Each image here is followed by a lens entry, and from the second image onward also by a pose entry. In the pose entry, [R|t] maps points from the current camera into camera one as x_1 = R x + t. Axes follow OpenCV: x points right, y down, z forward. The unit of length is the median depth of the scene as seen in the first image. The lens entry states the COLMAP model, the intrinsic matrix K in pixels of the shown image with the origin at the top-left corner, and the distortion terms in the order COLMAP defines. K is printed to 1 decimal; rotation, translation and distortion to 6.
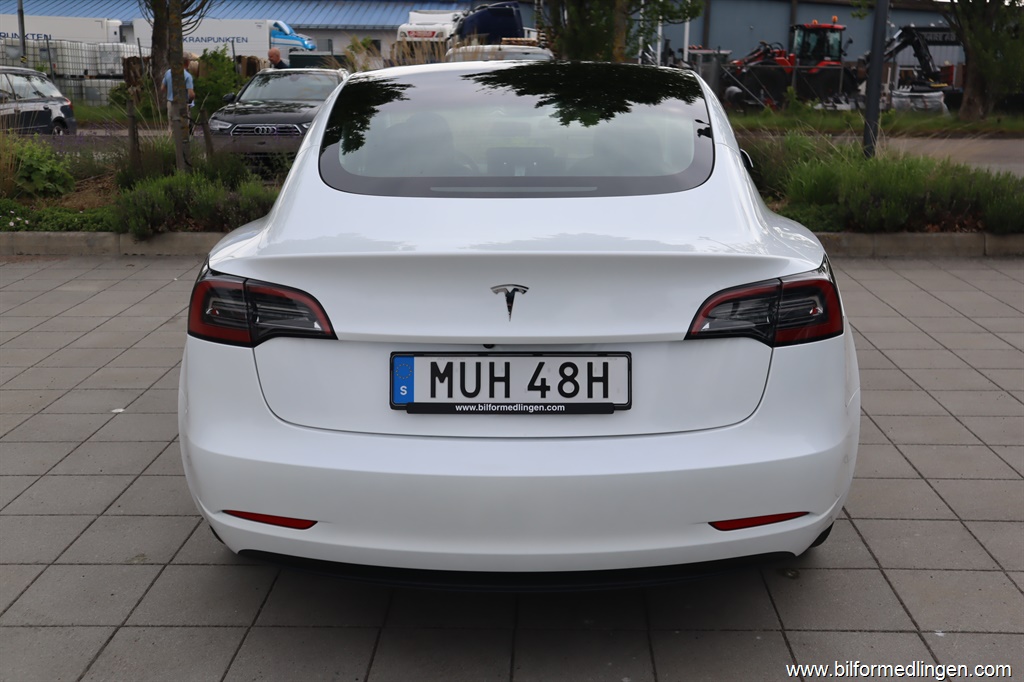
lens RADIAL K [[1067.6, 0, 512.0], [0, 1067.6, 341.0], [0, 0, 1]] dist [0.010279, -0.002964]
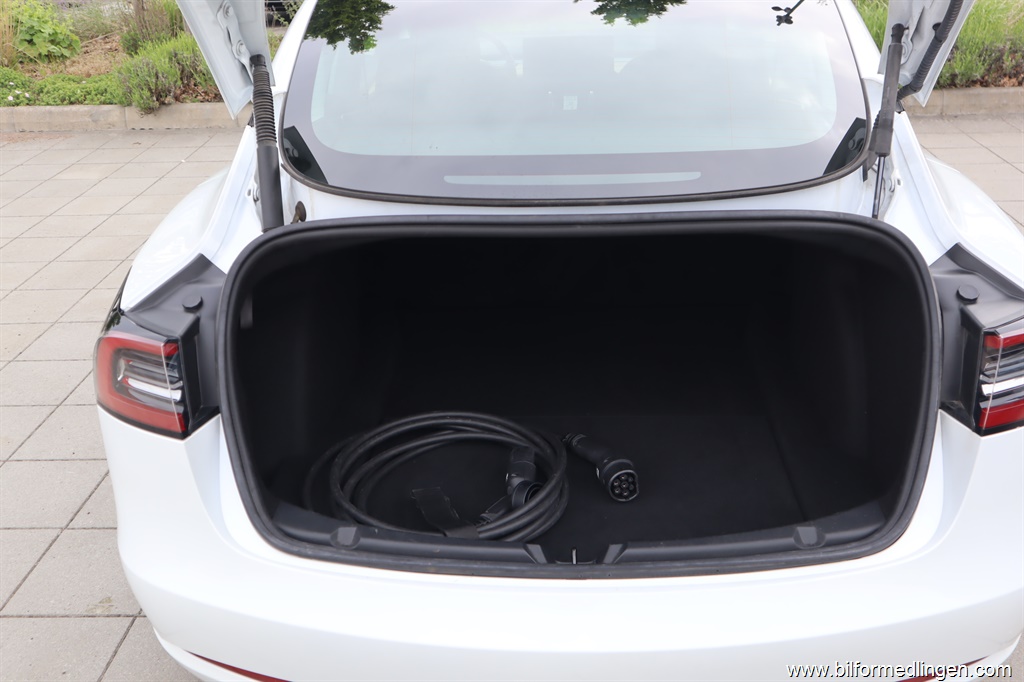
lens RADIAL K [[993.7, 0, 512.0], [0, 993.7, 341.0], [0, 0, 1]] dist [-0.013030, 0.035994]
pose [[0.999435, -0.015195, -0.029986, -0.005420], [0.020331, 0.983605, 0.179187, -0.047670], [0.026772, -0.179696, 0.983358, 0.118893]]
